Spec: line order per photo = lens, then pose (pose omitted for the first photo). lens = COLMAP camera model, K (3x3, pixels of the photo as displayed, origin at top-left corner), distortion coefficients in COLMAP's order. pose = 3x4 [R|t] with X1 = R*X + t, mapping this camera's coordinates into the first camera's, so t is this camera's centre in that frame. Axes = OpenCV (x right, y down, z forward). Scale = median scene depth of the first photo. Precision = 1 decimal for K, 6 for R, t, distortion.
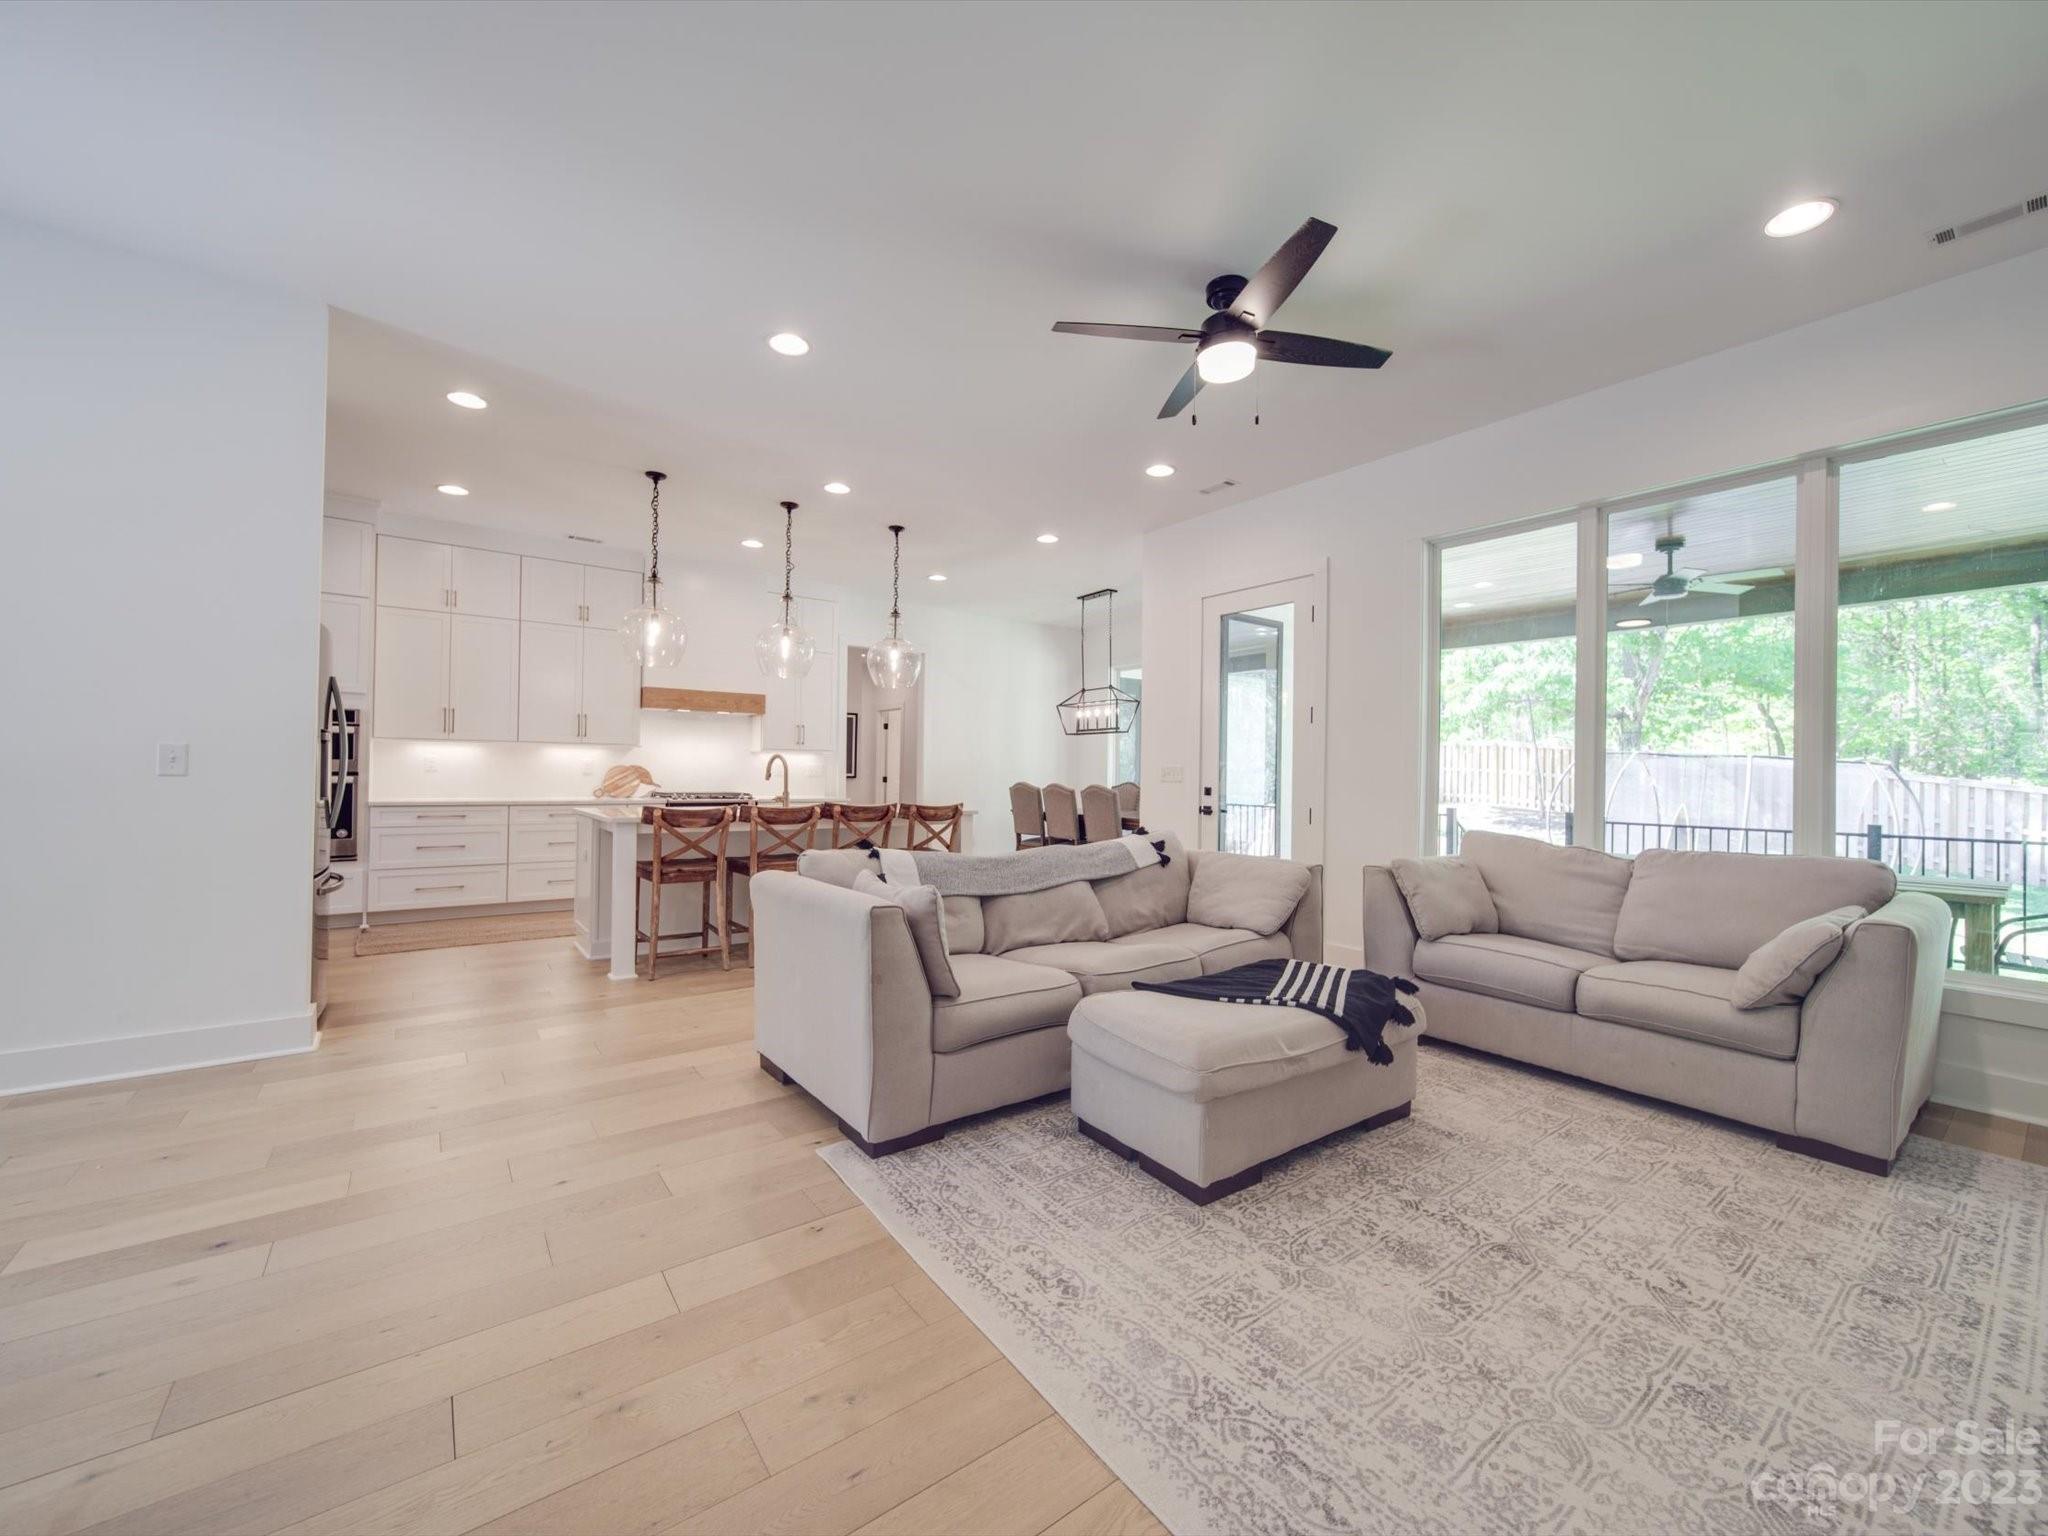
lens RADIAL K [[803.8, 0, 1030.4], [0, 803.8, 769.2], [0, 0, 1]] dist [0.001556, -0.002317]
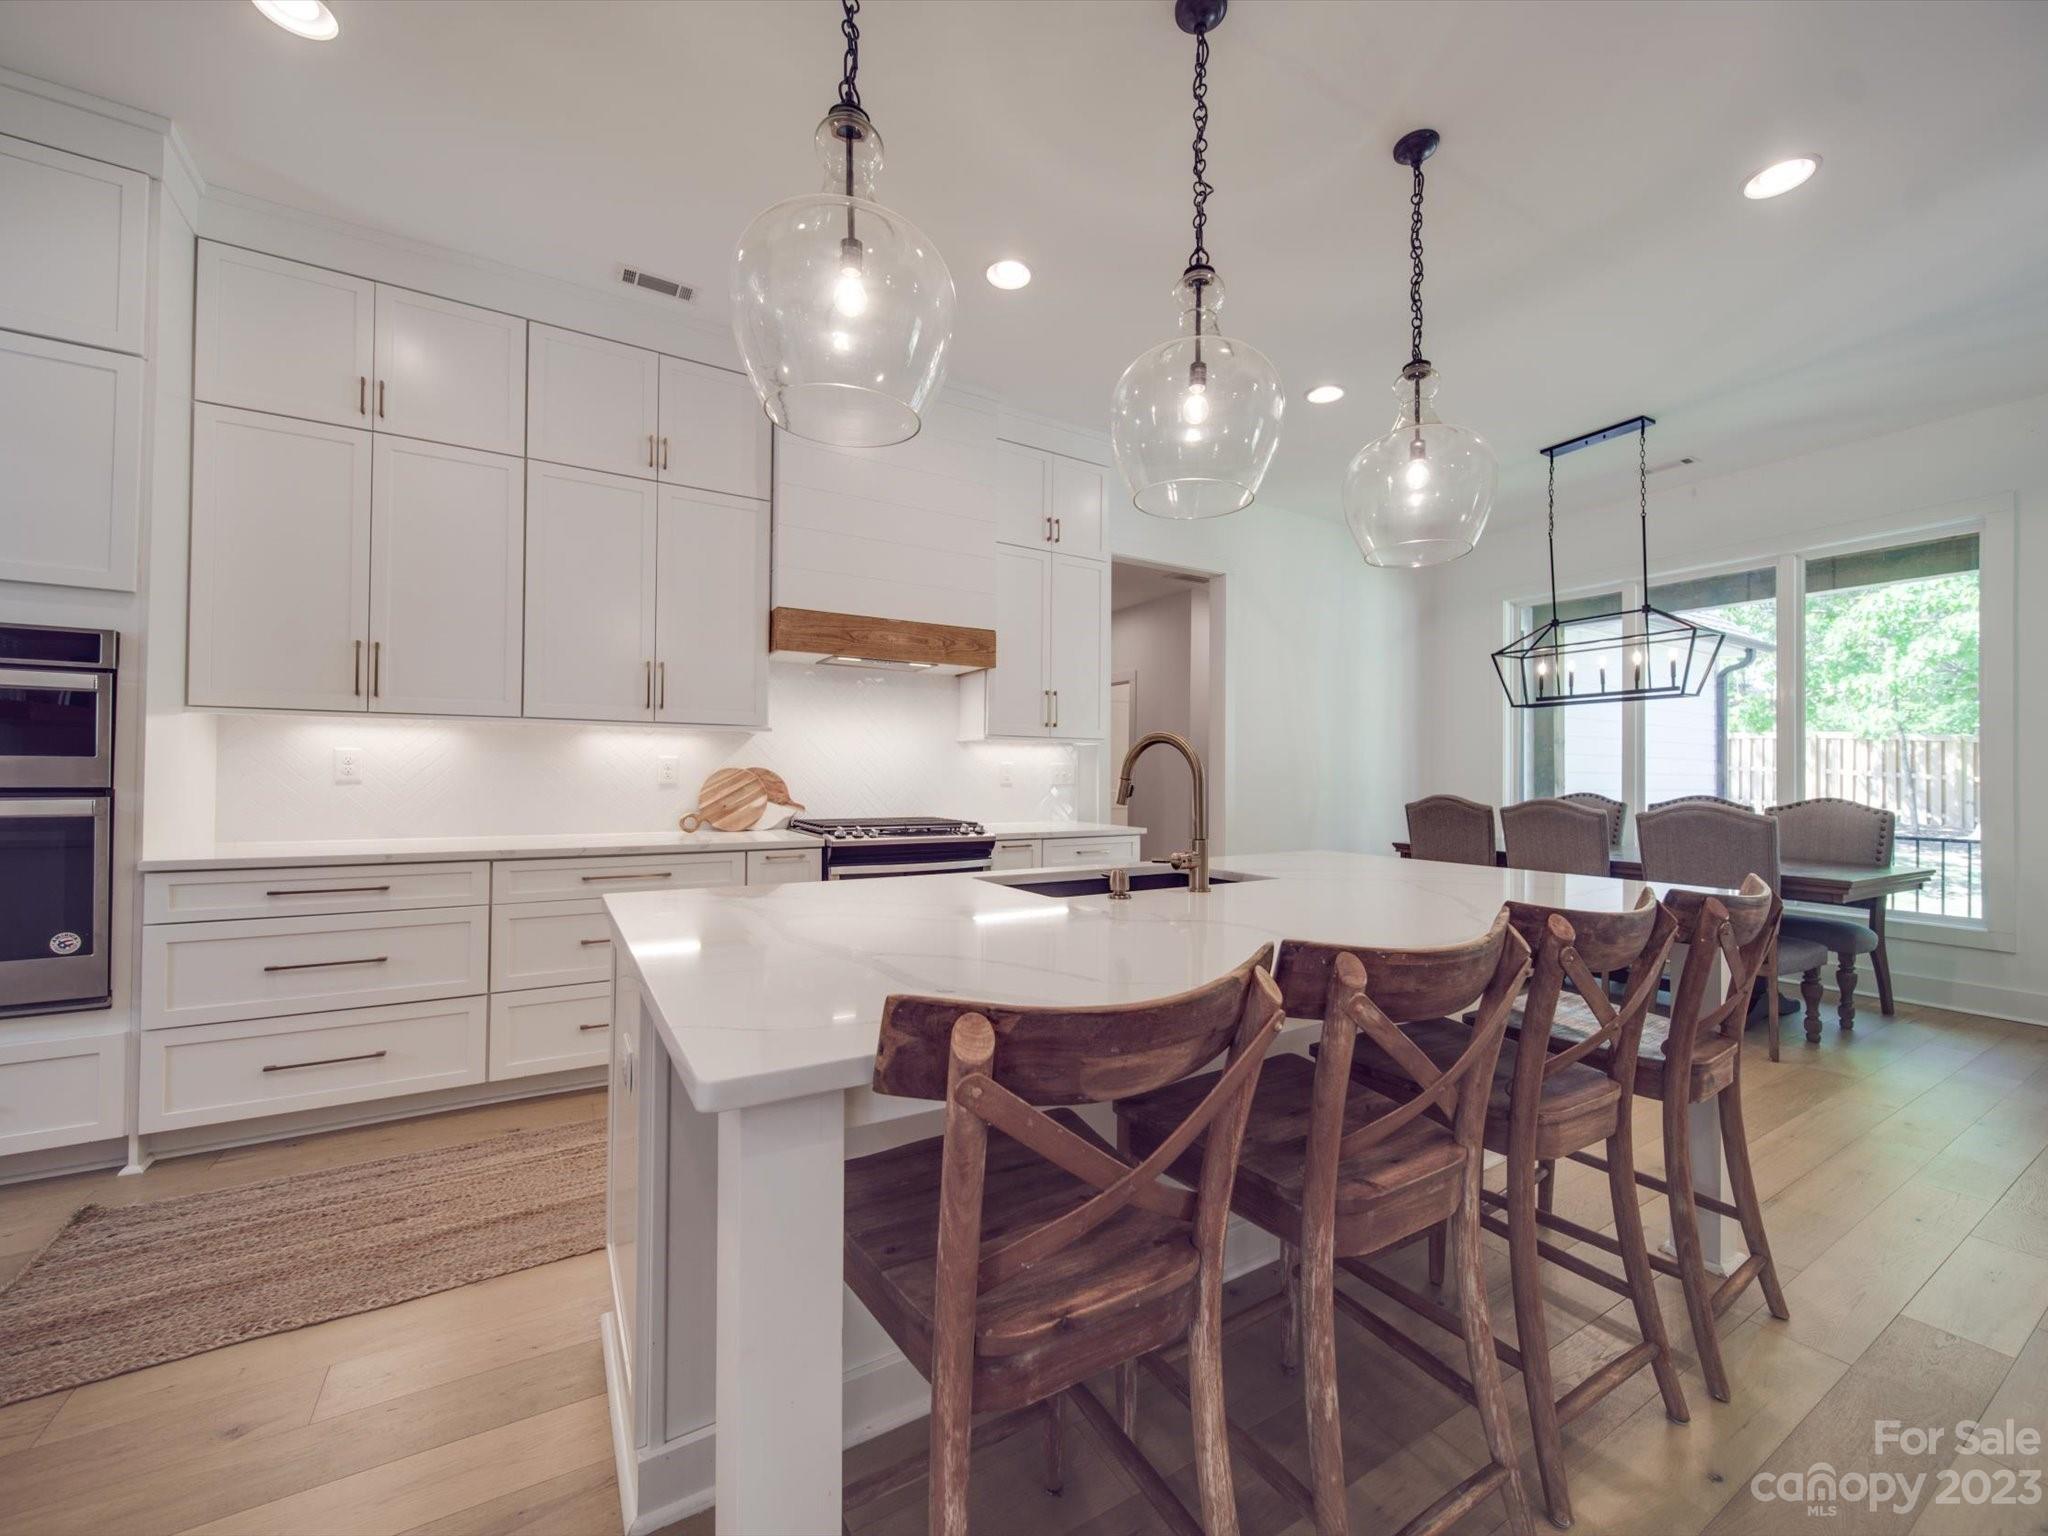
lens RADIAL K [[803.8, 0, 1030.4], [0, 803.8, 769.2], [0, 0, 1]] dist [0.001556, -0.002317]
pose [[0.994224, -0.007424, -0.107072, -0.535700], [0.006924, 0.999963, -0.005042, -0.000572], [0.107105, 0.004271, 0.994238, 1.032828]]
